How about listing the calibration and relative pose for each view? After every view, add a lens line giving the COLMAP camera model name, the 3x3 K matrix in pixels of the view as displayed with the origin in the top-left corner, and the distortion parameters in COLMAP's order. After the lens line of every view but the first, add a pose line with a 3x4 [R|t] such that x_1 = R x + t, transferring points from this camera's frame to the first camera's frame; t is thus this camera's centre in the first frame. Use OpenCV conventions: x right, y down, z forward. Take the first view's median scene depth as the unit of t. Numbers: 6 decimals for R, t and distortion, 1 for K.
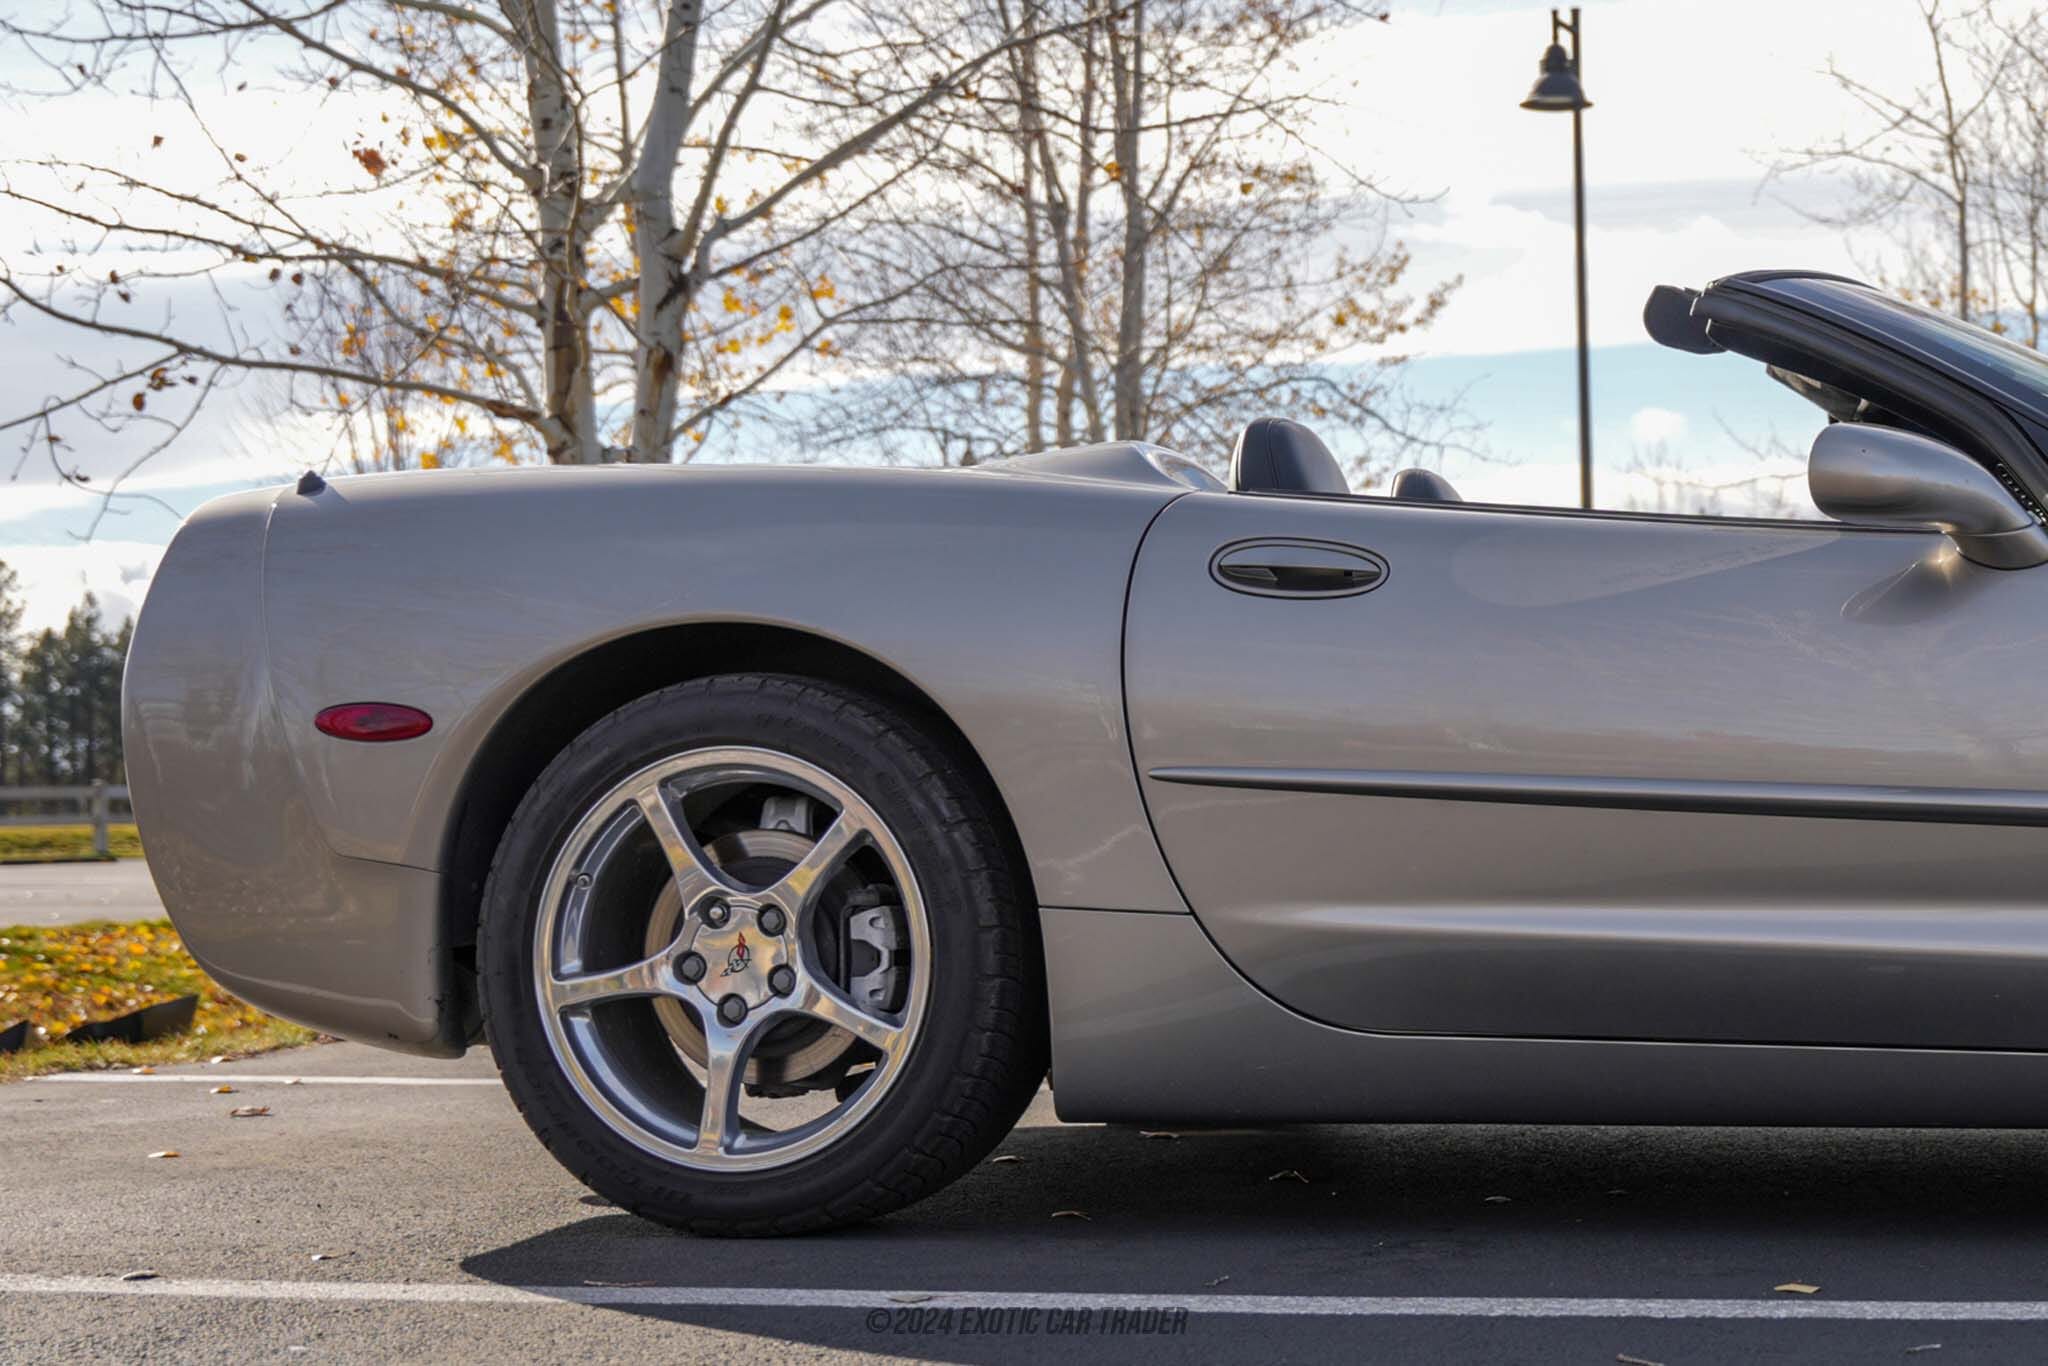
lens RADIAL K [[1695.1, 0, 1024.0], [0, 1695.1, 683.6], [0, 0, 1]] dist [0.004940, 0.001897]
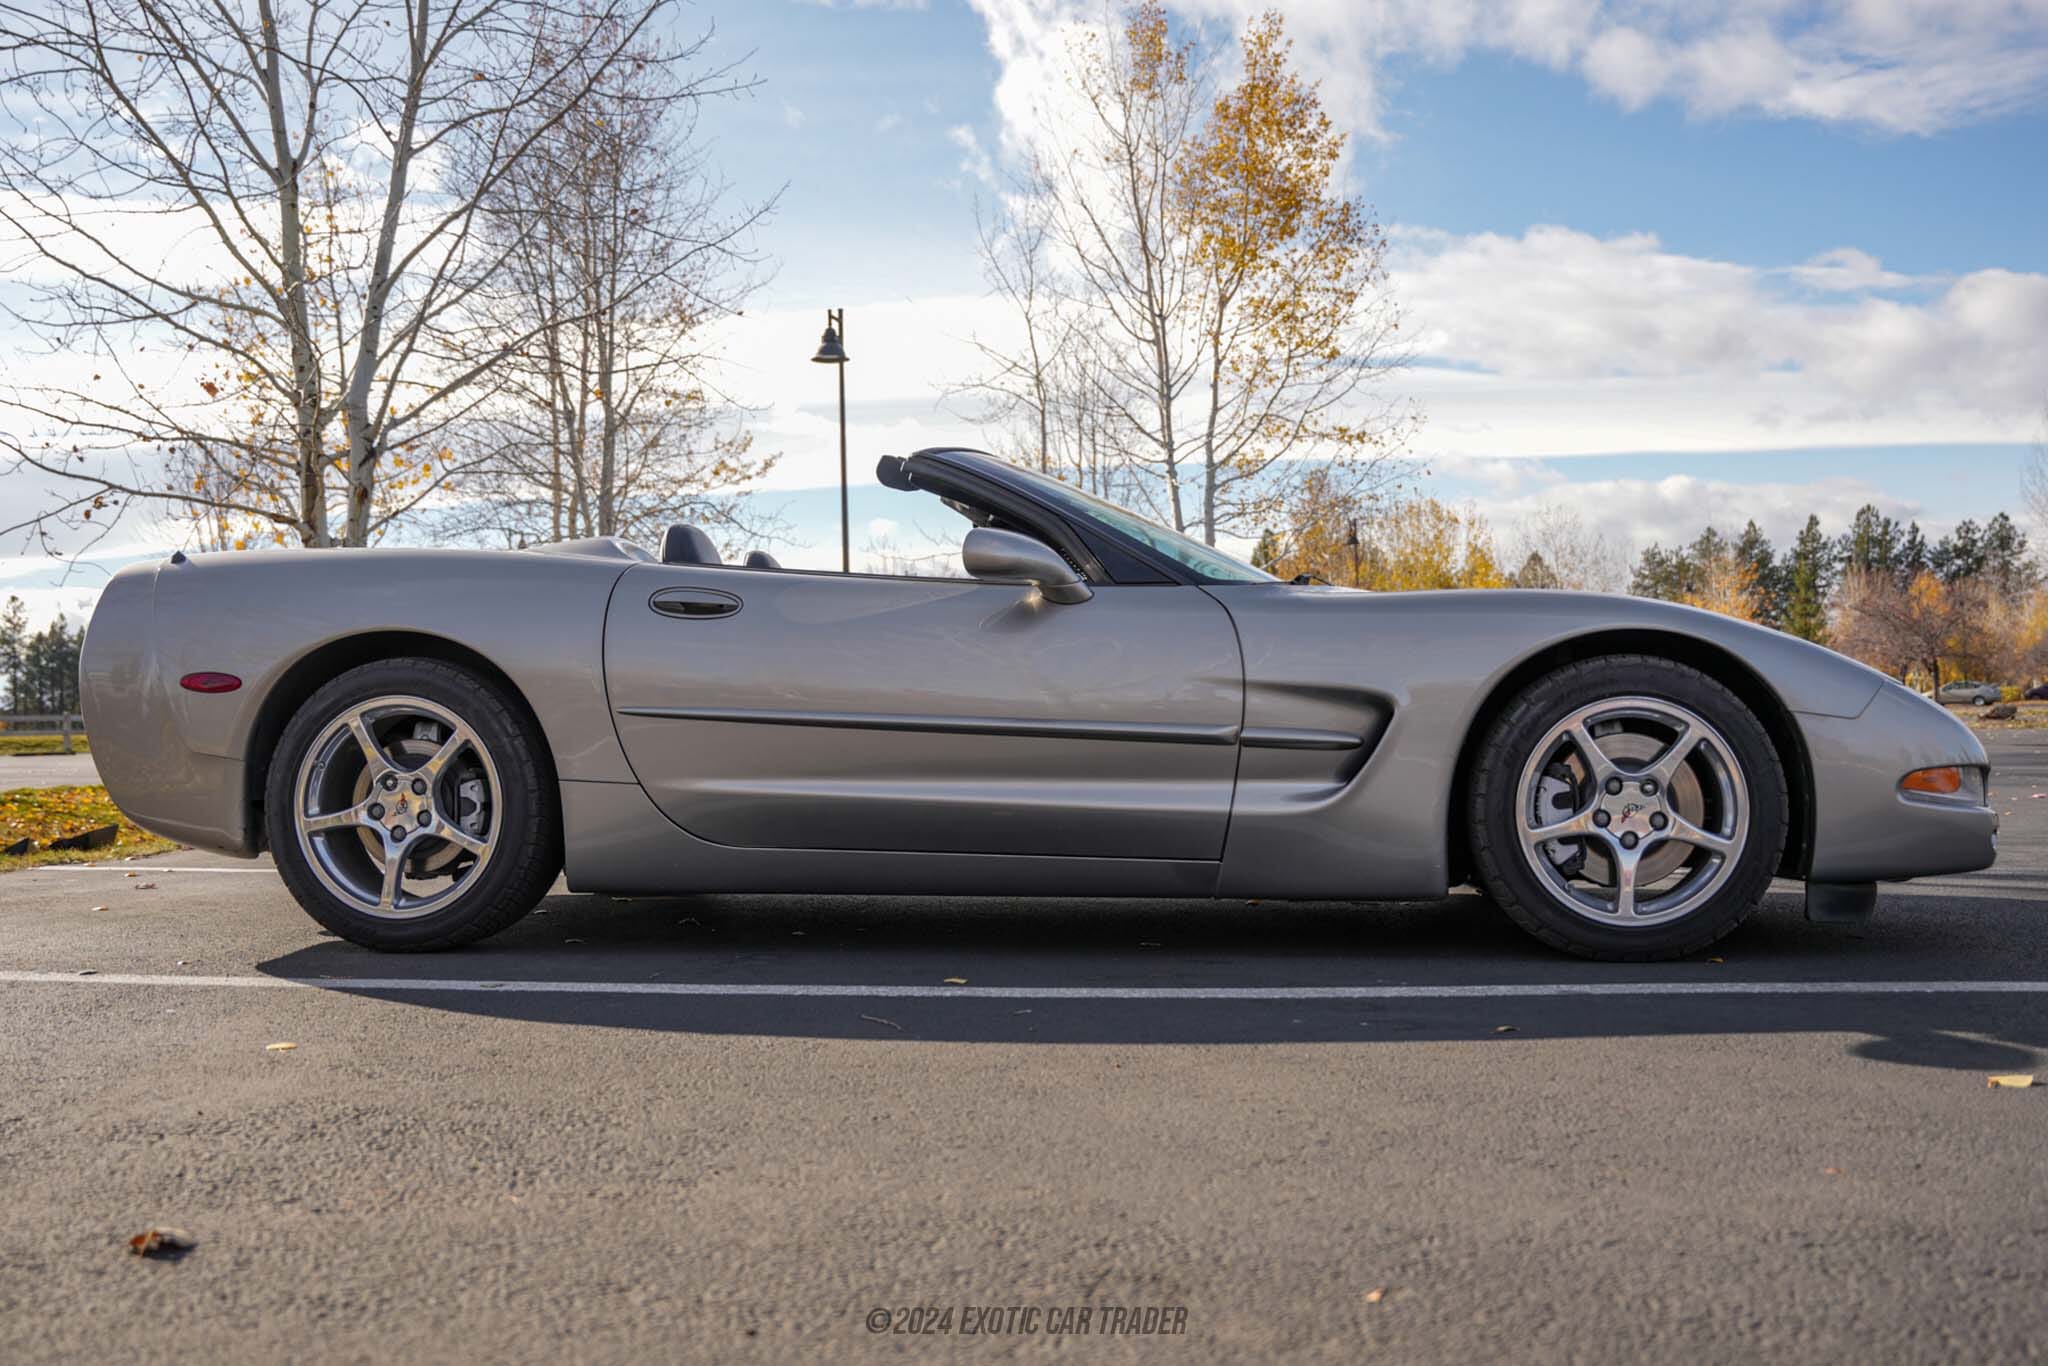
lens RADIAL K [[1695.1, 0, 1021.2], [0, 1695.1, 686.8], [0, 0, 1]] dist [0.004940, 0.001897]
pose [[0.999982, 0.001828, -0.005719, 0.538461], [-0.001829, 0.999998, -0.000113, 0.026222], [0.005719, 0.000124, 0.999984, -0.901924]]
